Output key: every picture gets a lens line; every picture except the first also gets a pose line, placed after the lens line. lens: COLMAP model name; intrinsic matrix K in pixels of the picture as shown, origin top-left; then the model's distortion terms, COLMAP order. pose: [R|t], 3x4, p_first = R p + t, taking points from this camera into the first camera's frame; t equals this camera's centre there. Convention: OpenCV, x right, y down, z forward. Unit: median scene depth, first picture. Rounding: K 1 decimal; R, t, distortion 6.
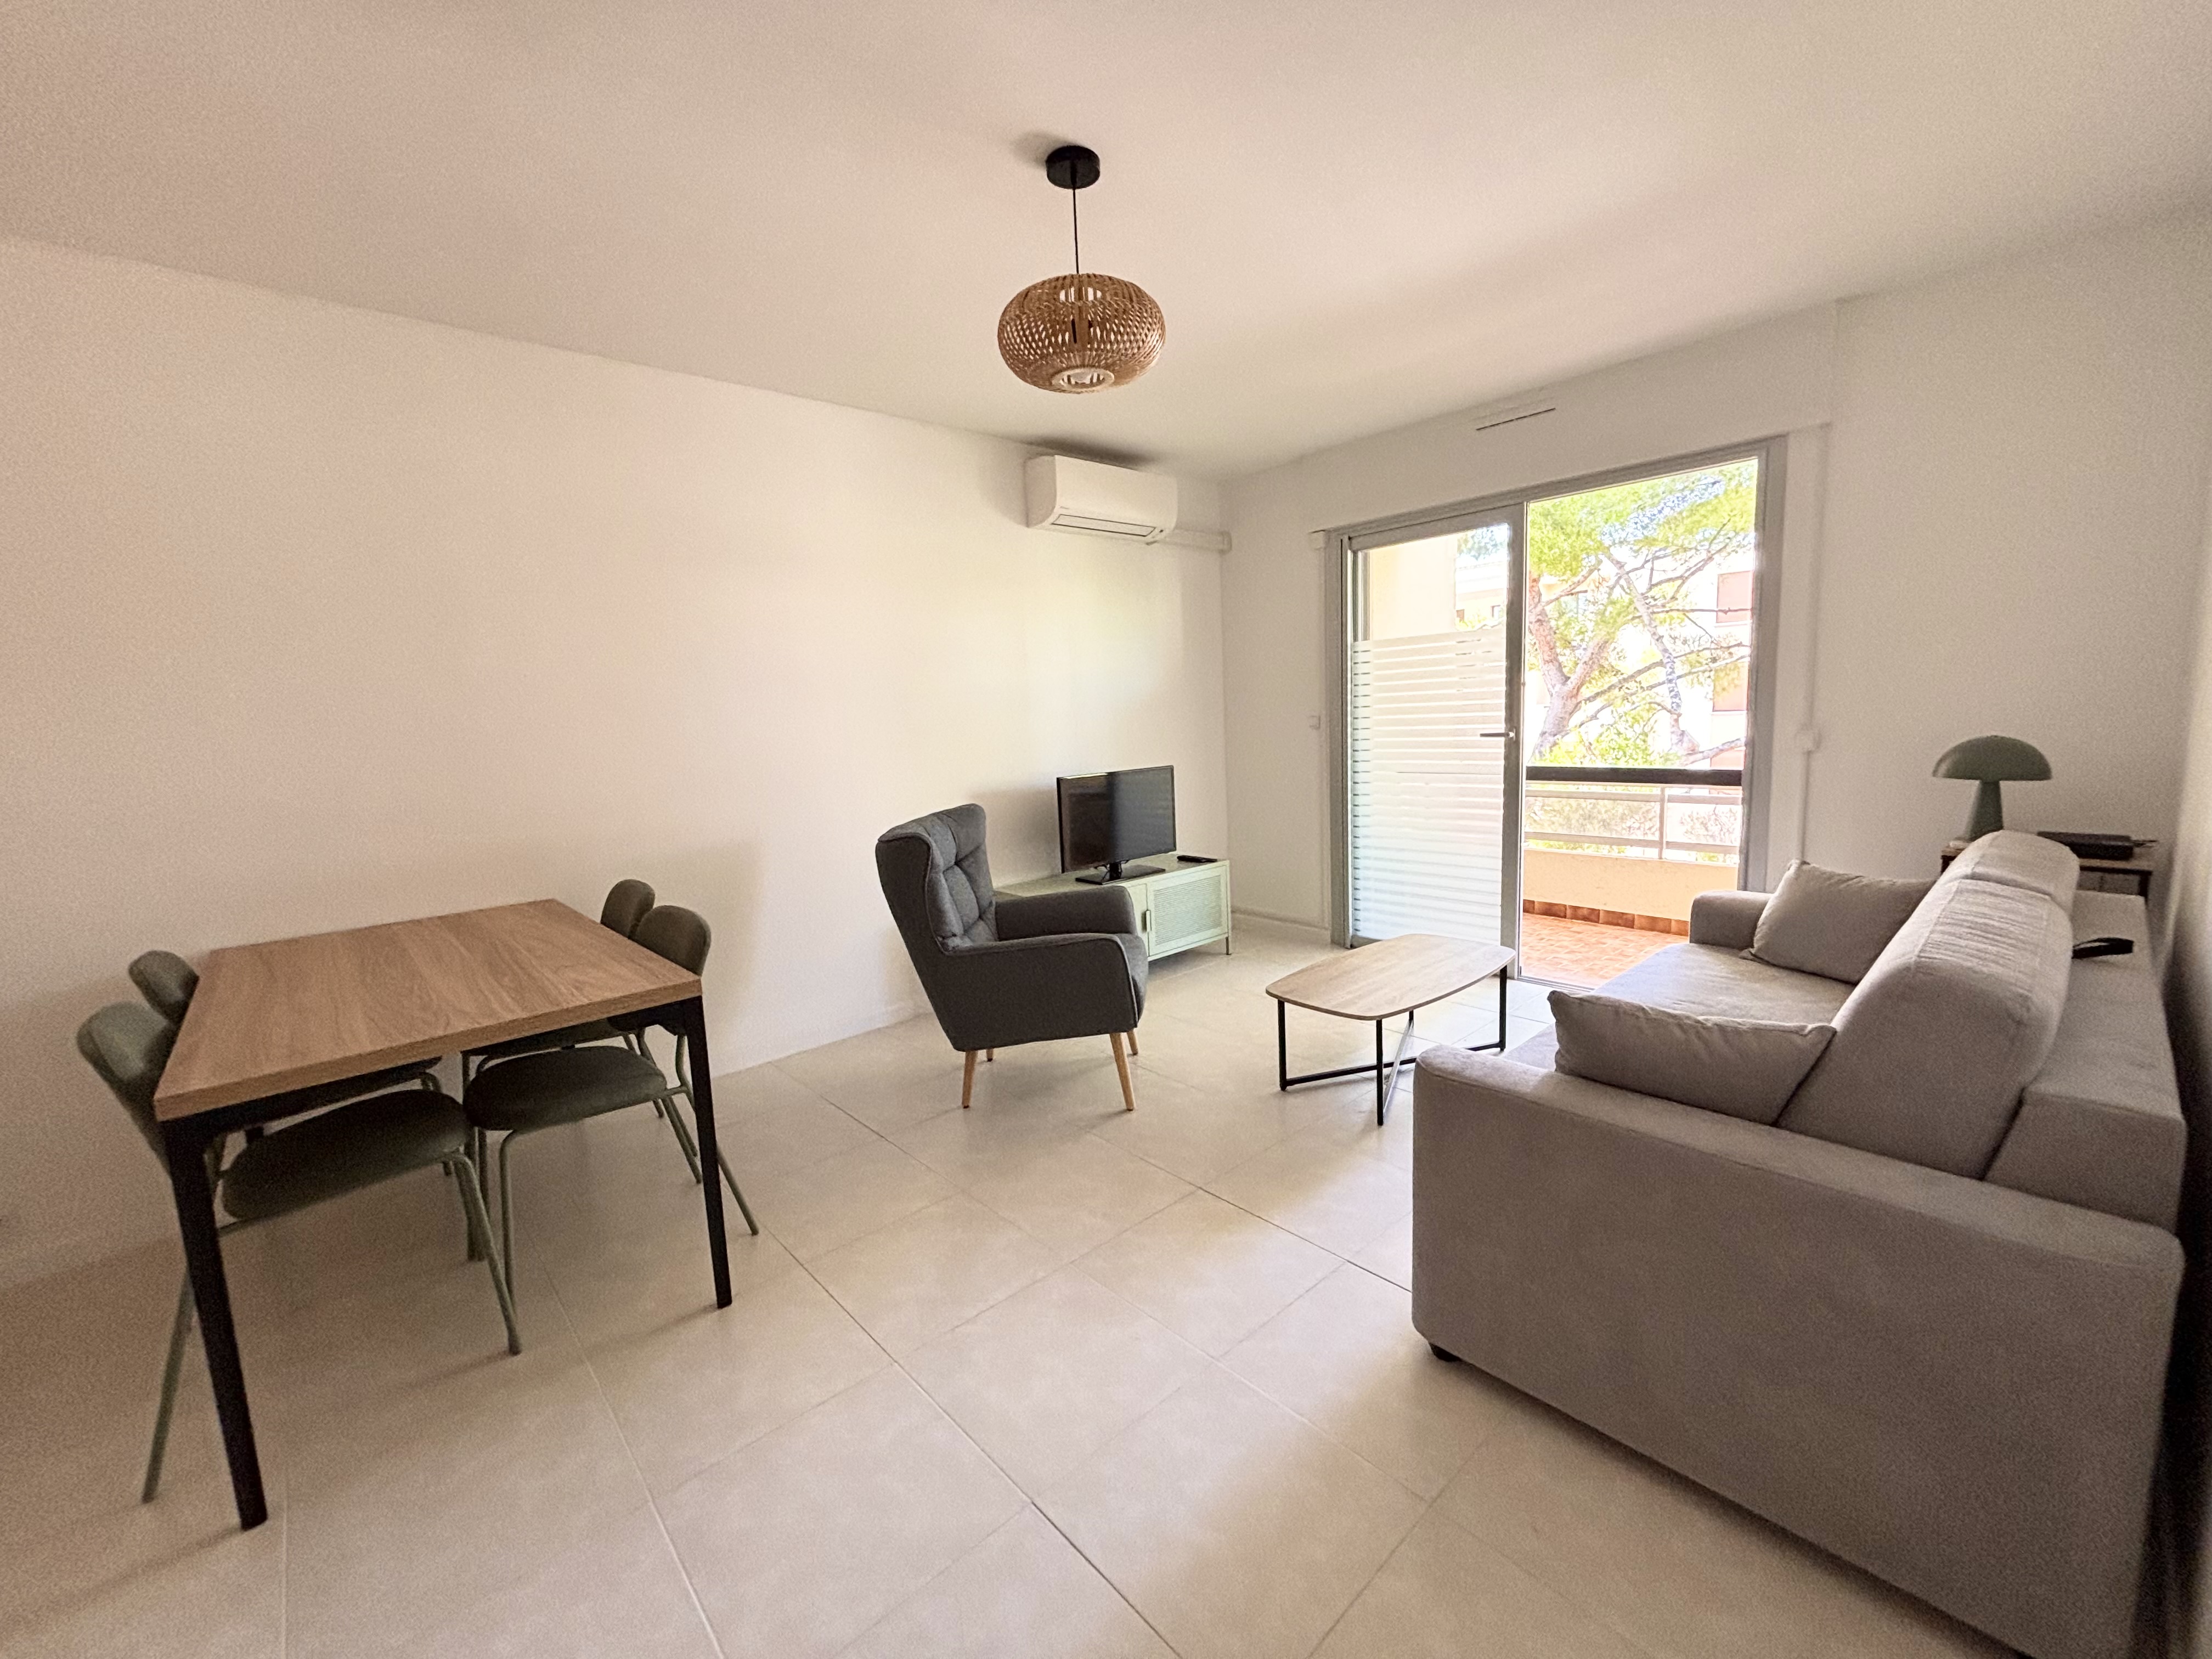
lens RADIAL K [[887.4, 0, 1106.0], [0, 887.4, 829.5], [0, 0, 1]] dist [-0.004878, -0.000205]
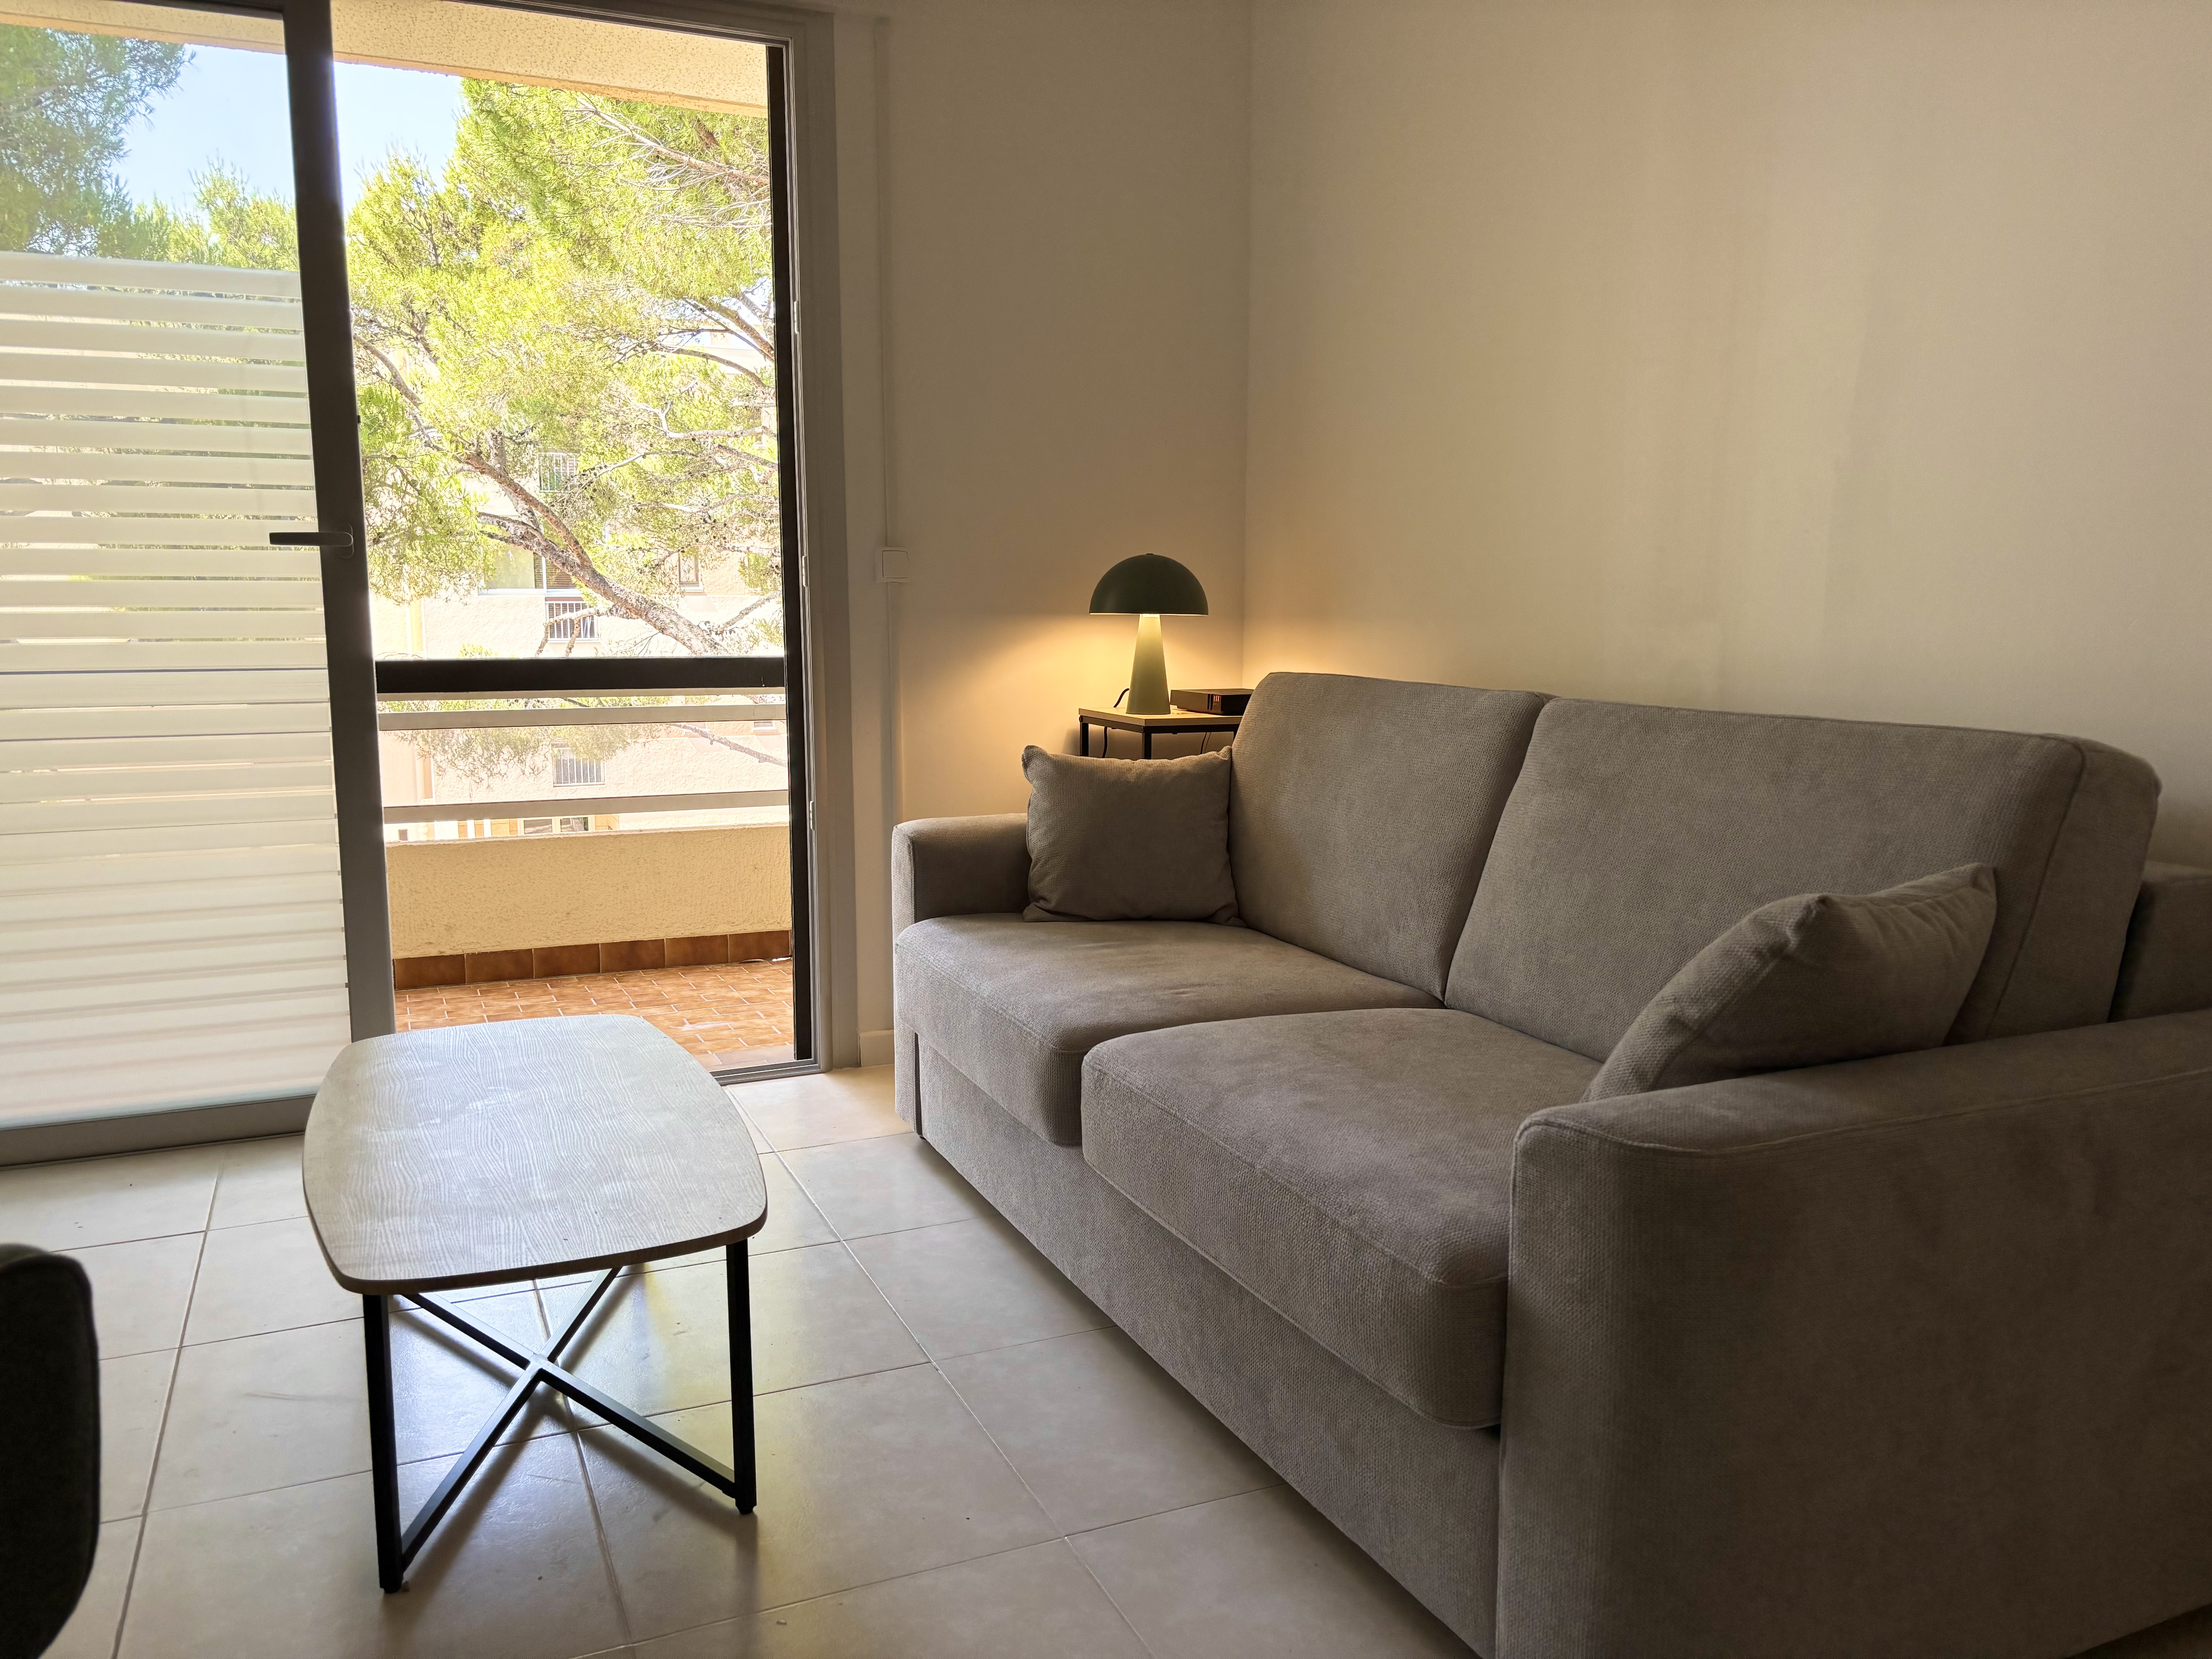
lens RADIAL K [[1625.5, 0, 1114.4], [0, 1625.5, 845.1], [0, 0, 1]] dist [0.012720, 0.001771]
pose [[0.289930, -0.101147, 0.951688, -0.175780], [0.111431, 0.991204, 0.071400, 0.019690], [-0.950539, 0.085347, 0.298651, 0.443116]]
